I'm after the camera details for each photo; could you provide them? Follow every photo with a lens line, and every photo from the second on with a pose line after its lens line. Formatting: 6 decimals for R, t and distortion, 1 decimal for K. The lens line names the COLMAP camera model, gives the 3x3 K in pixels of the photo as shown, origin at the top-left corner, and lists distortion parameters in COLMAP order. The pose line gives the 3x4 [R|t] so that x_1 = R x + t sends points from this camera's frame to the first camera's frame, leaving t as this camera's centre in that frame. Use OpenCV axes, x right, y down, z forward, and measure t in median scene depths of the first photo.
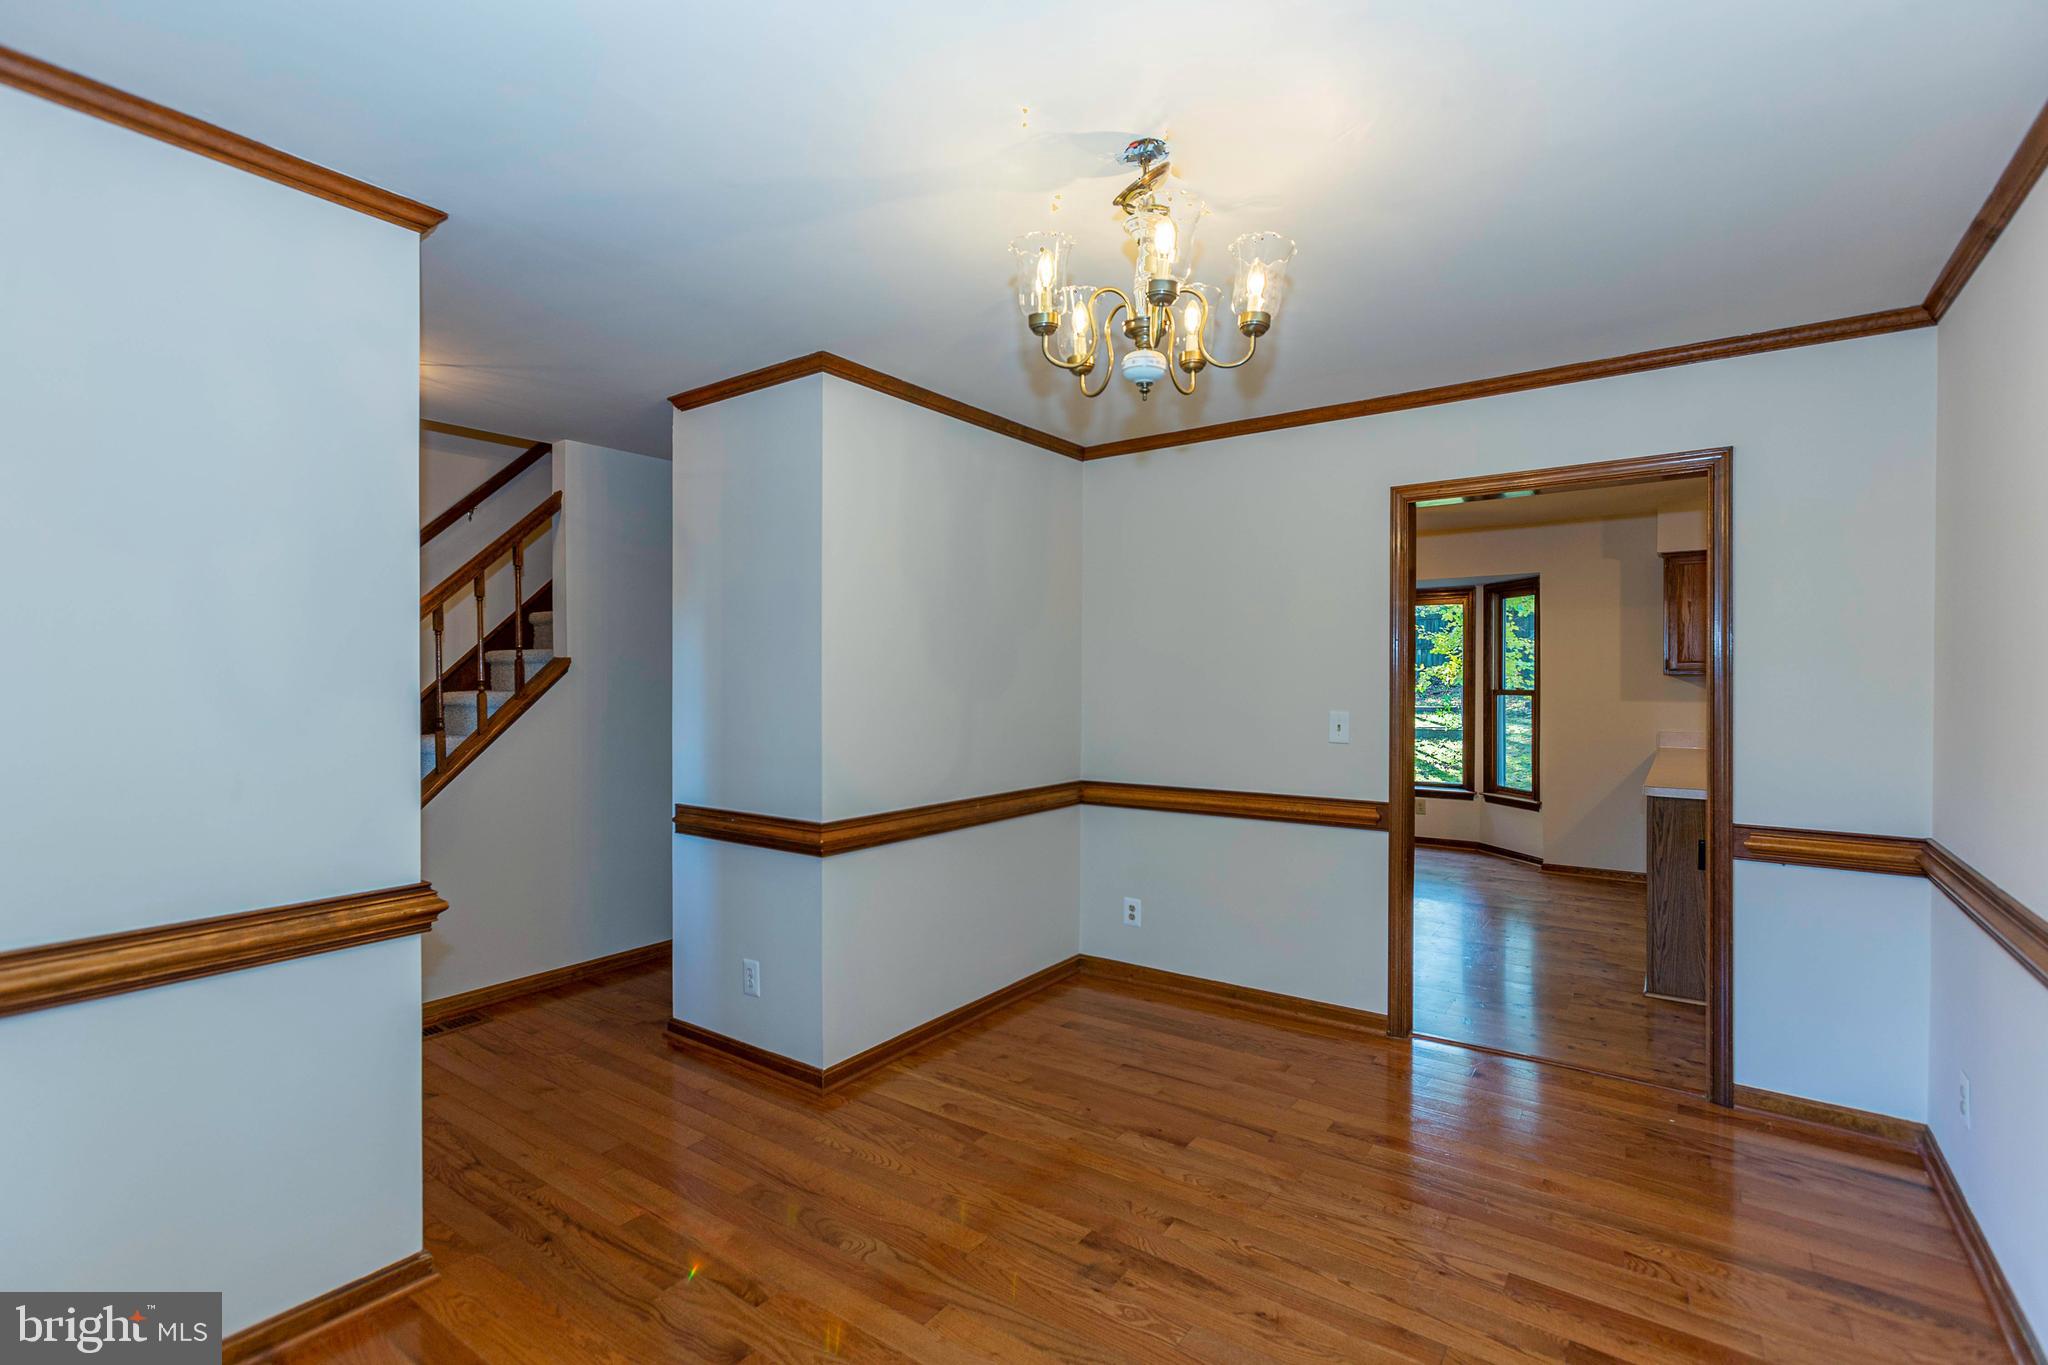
lens RADIAL K [[920.4, 0, 1013.6], [0, 920.4, 693.6], [0, 0, 1]] dist [0.000680, 0.000936]
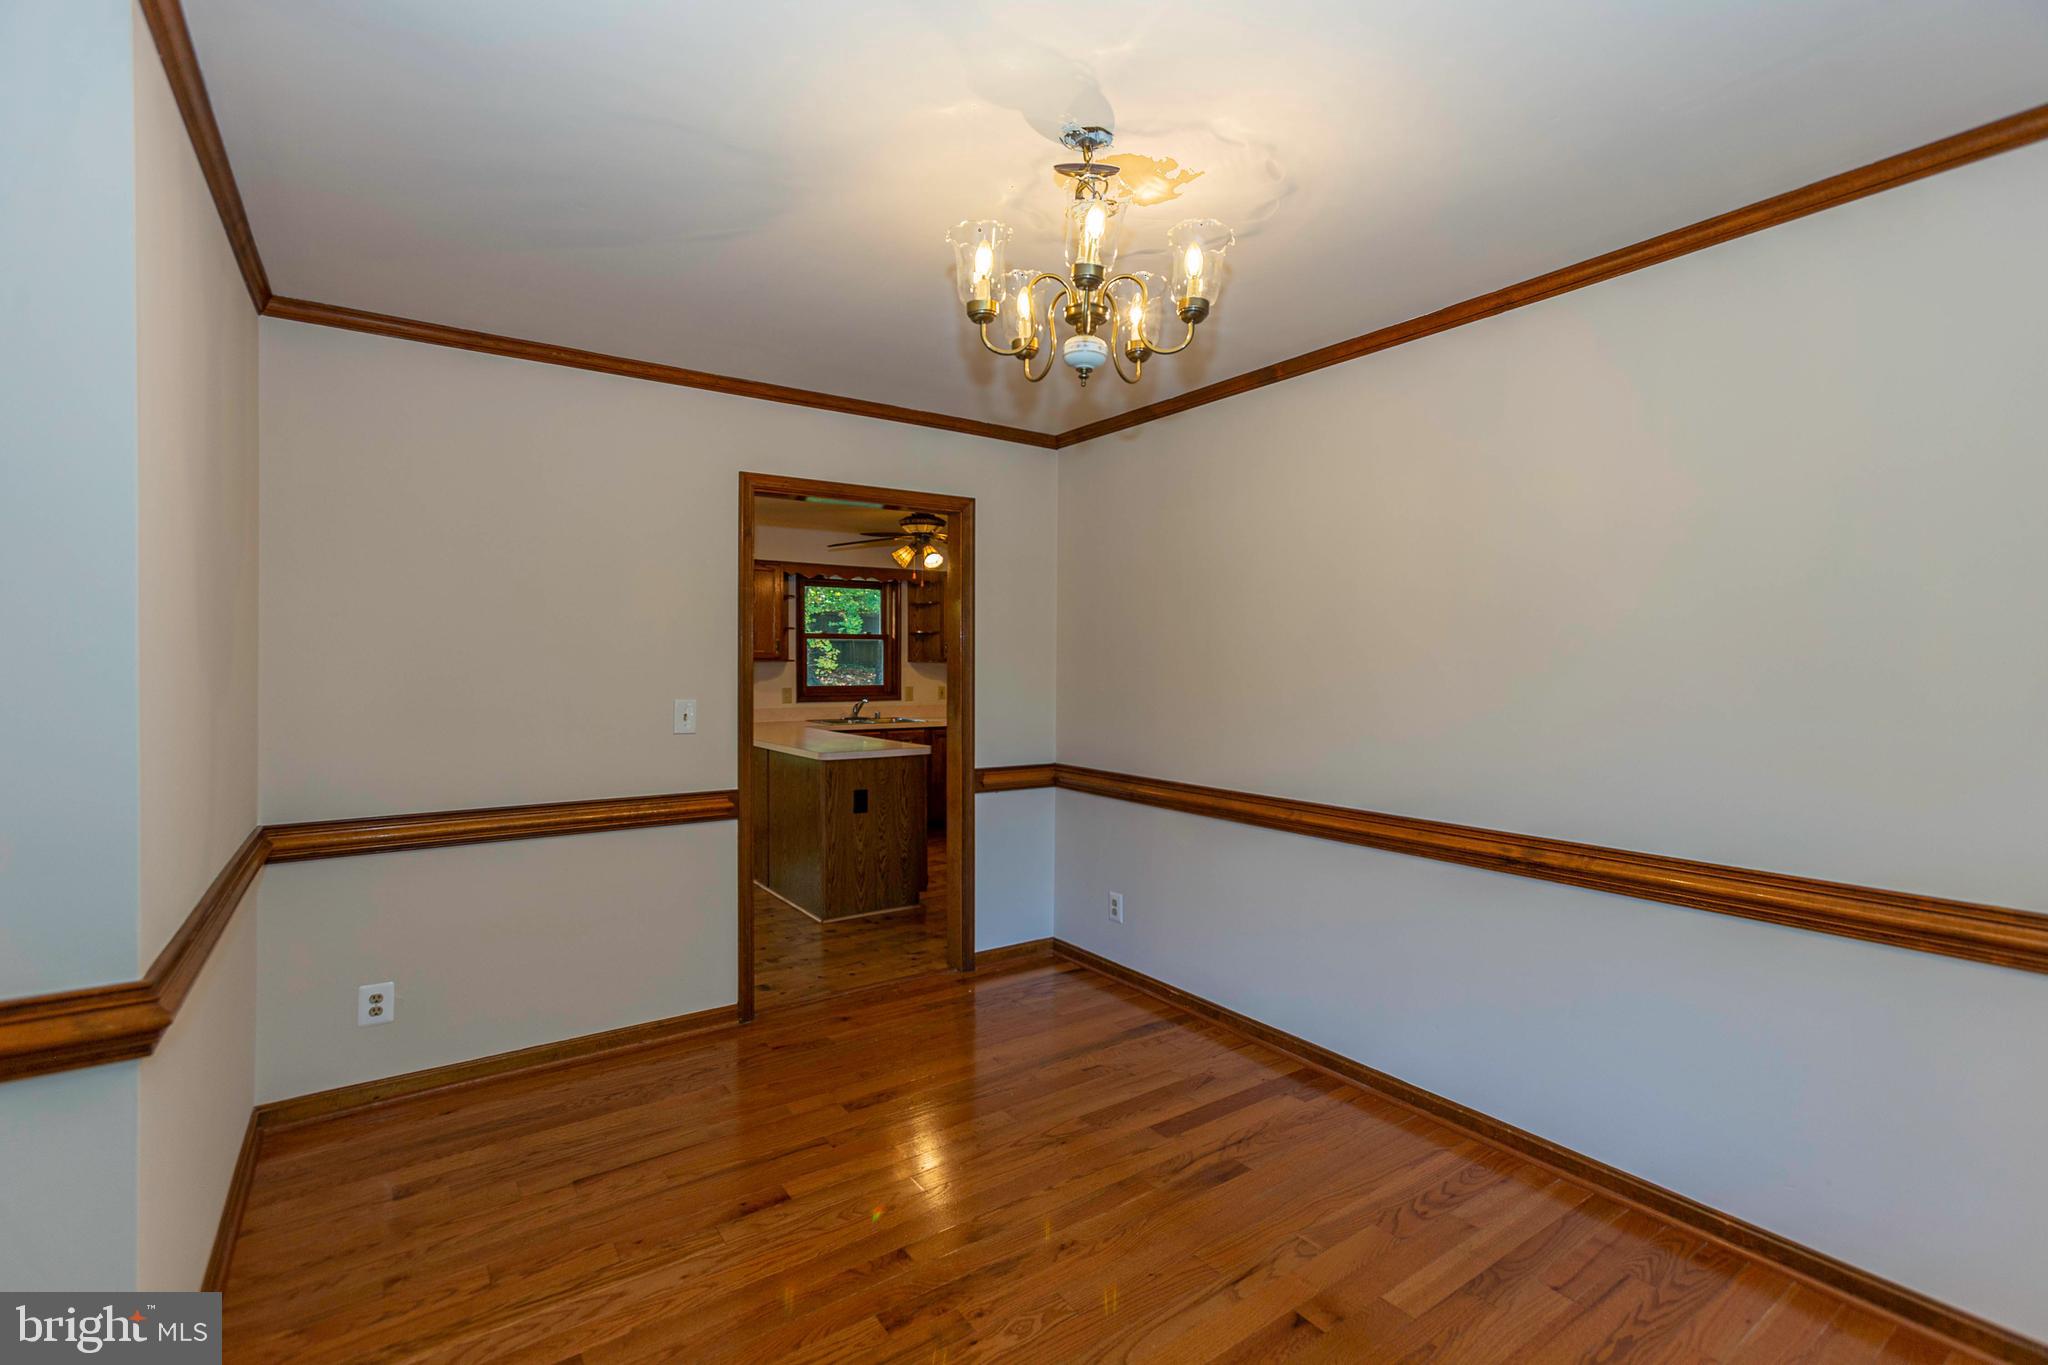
lens RADIAL K [[916.4, 0, 1022.0], [0, 916.4, 688.3], [0, 0, 1]] dist [-0.002631, -0.000096]
pose [[0.322200, -0.016376, 0.946530, -0.490146], [0.014272, 0.999821, 0.012439, 0.001582], [-0.946564, 0.009501, 0.322376, 0.448777]]
